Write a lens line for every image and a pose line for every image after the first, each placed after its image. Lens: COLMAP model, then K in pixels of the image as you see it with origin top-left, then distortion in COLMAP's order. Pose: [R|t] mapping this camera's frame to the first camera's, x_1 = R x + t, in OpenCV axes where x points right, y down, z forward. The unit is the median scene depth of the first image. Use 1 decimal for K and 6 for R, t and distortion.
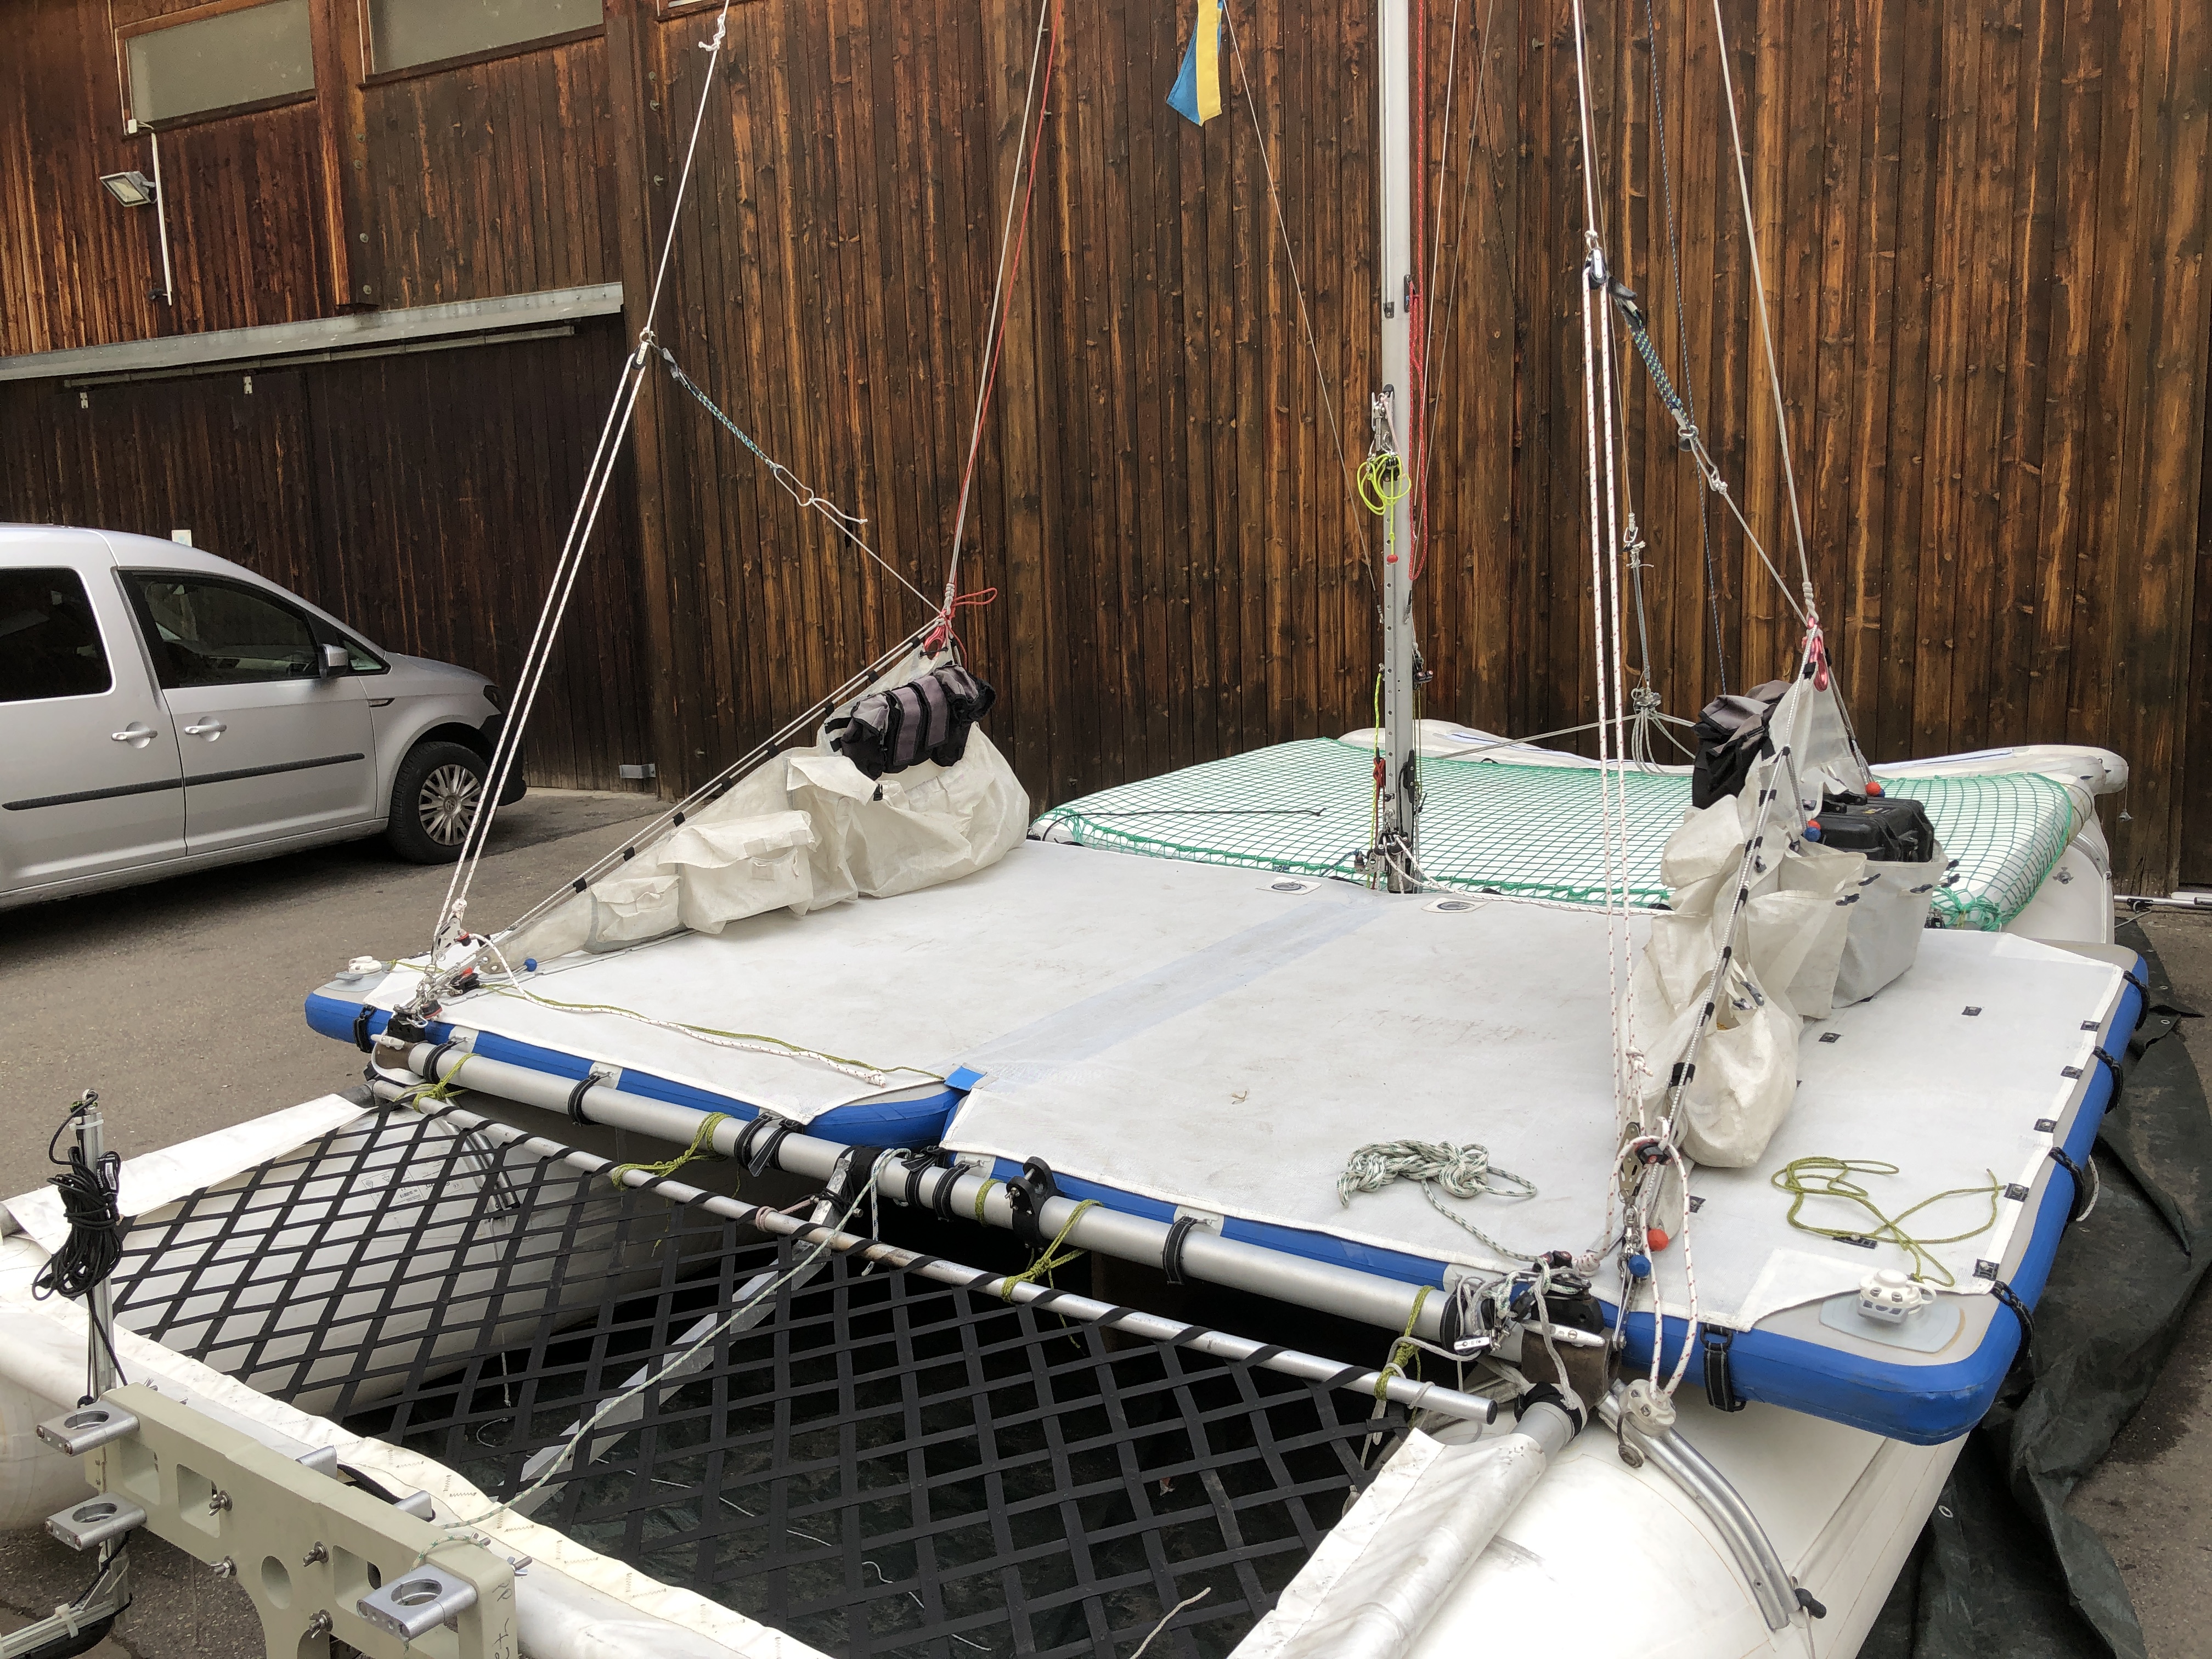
lens RADIAL K [[1795.3, 0, 1076.2], [0, 1795.3, 835.8], [0, 0, 1]] dist [0.005852, 0.005034]
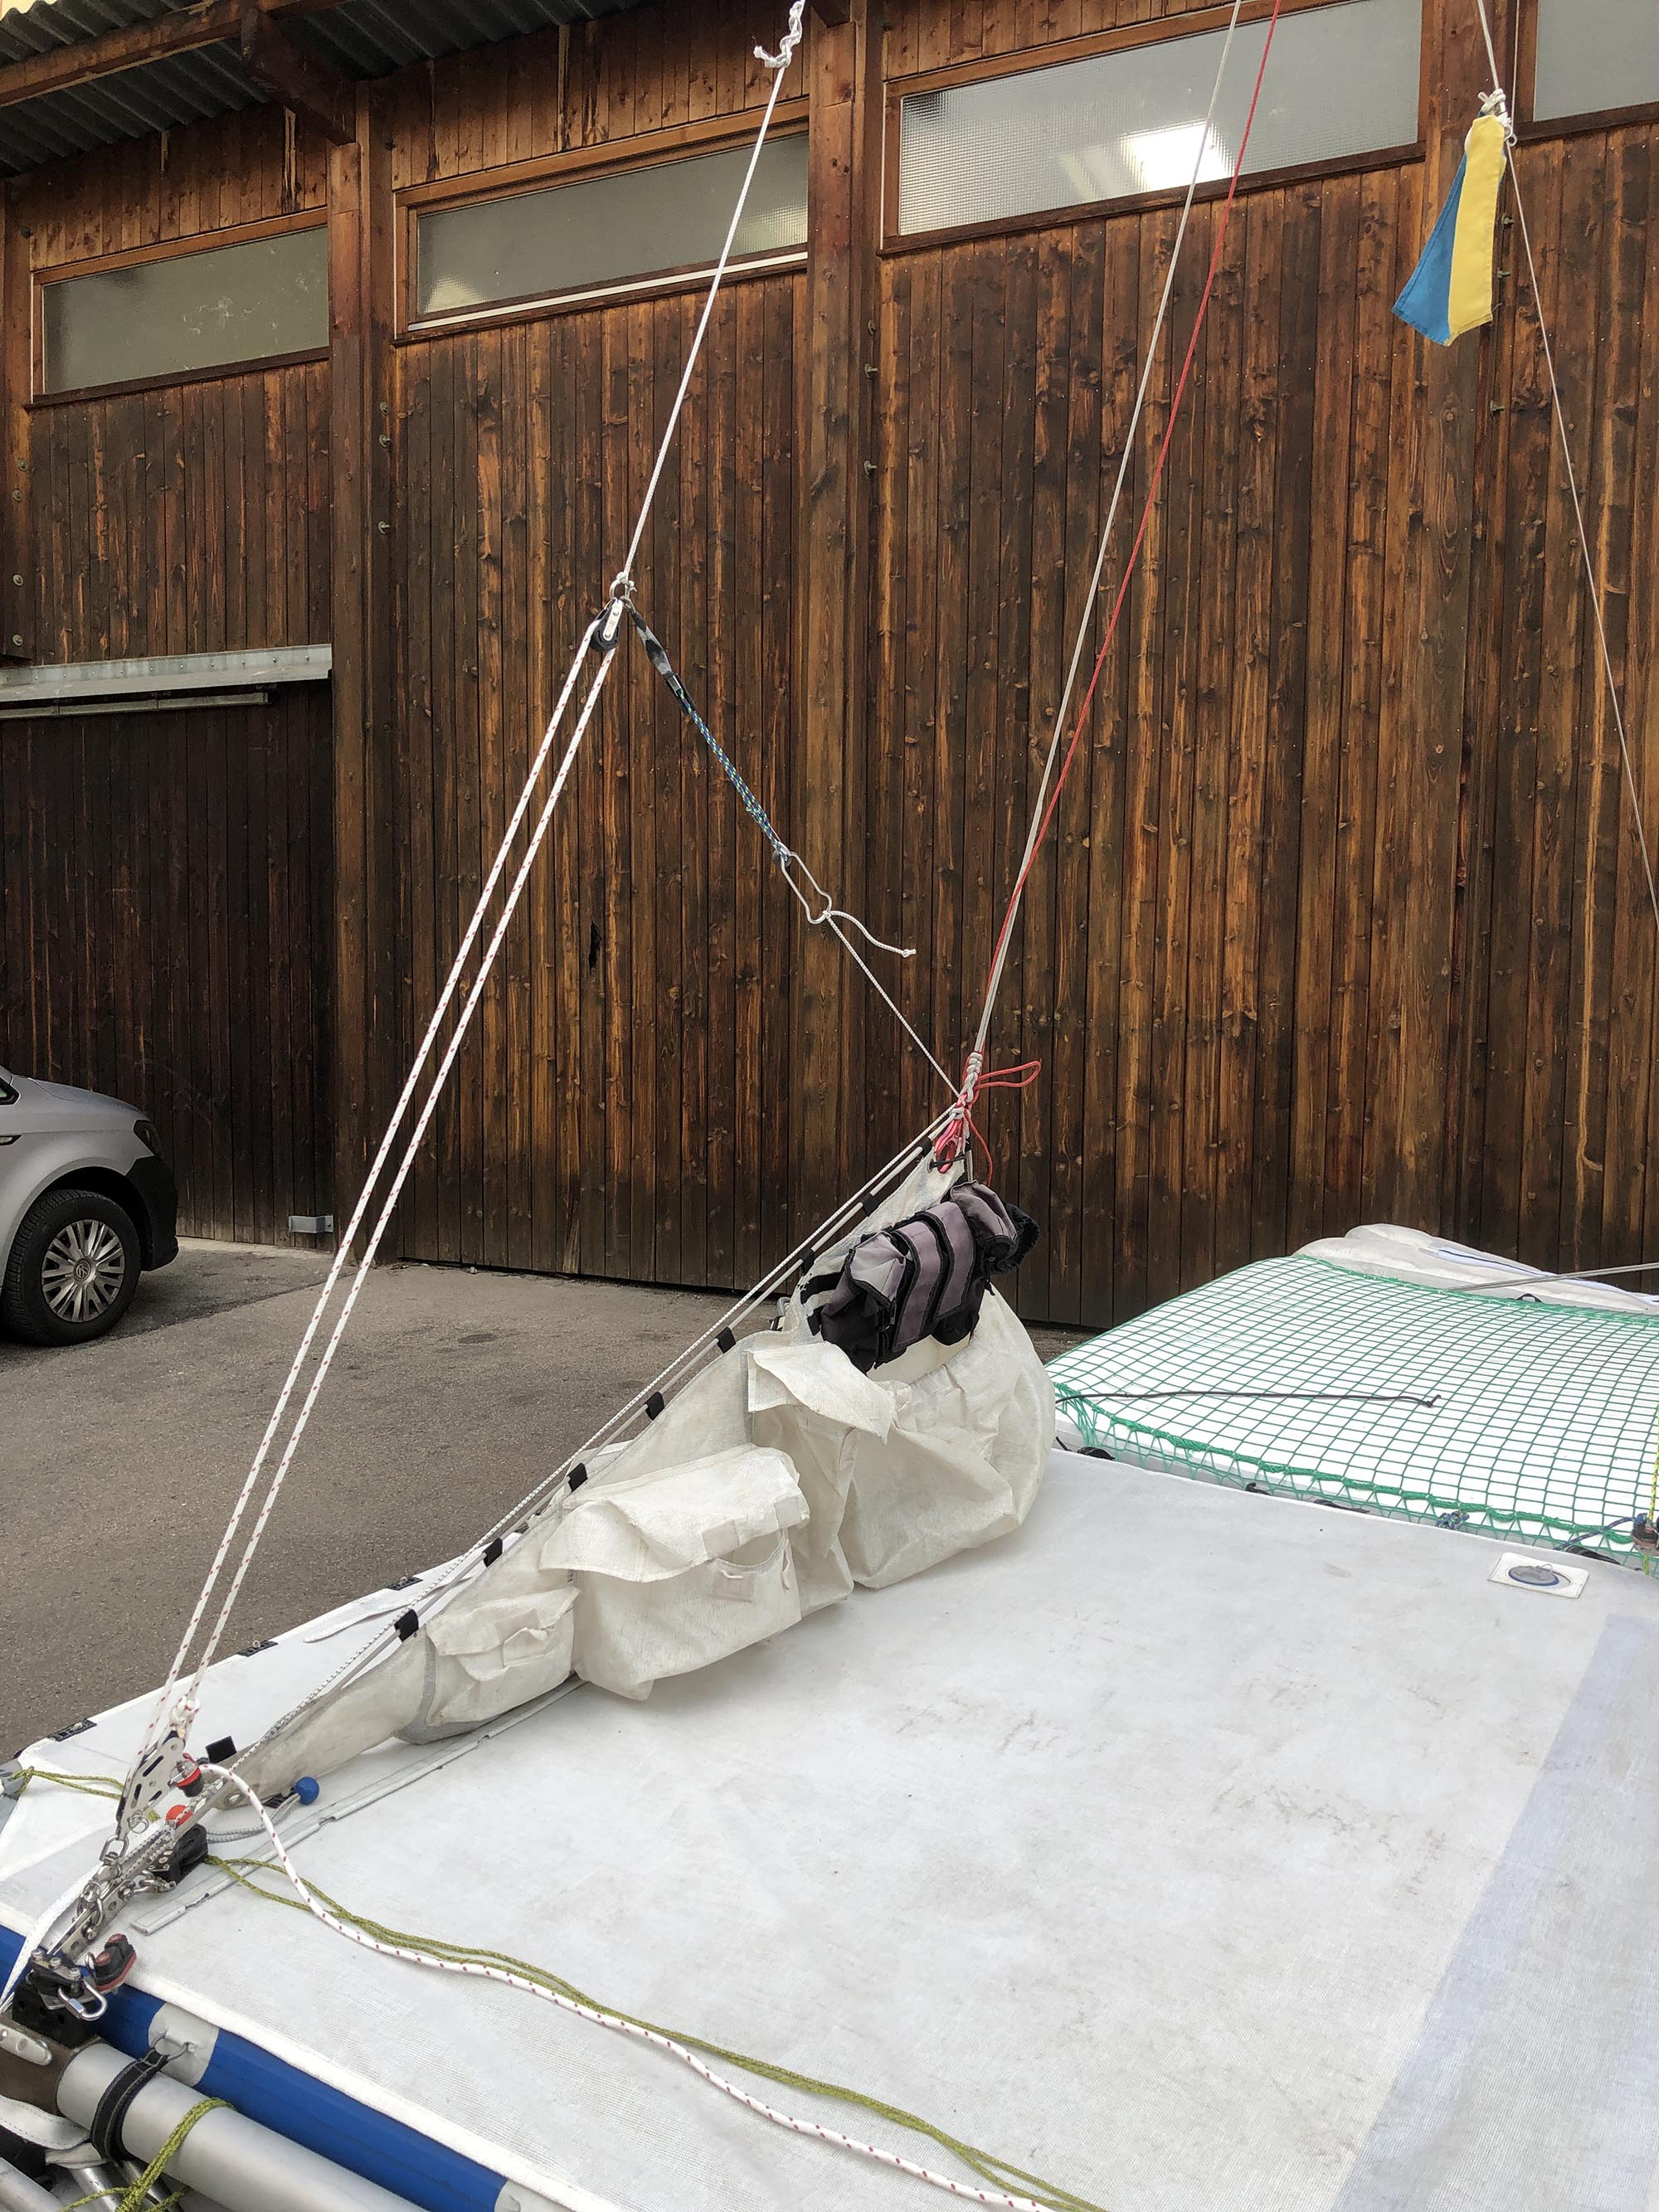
lens RADIAL K [[1802.7, 0, 829.5], [0, 1802.7, 1106.0], [0, 0, 1]] dist [0.018860, -0.028432]
pose [[0.997054, 0.038357, 0.066430, -0.081285], [-0.032644, 0.995841, -0.085054, -0.034151], [-0.069417, 0.082635, 0.994159, 0.192807]]
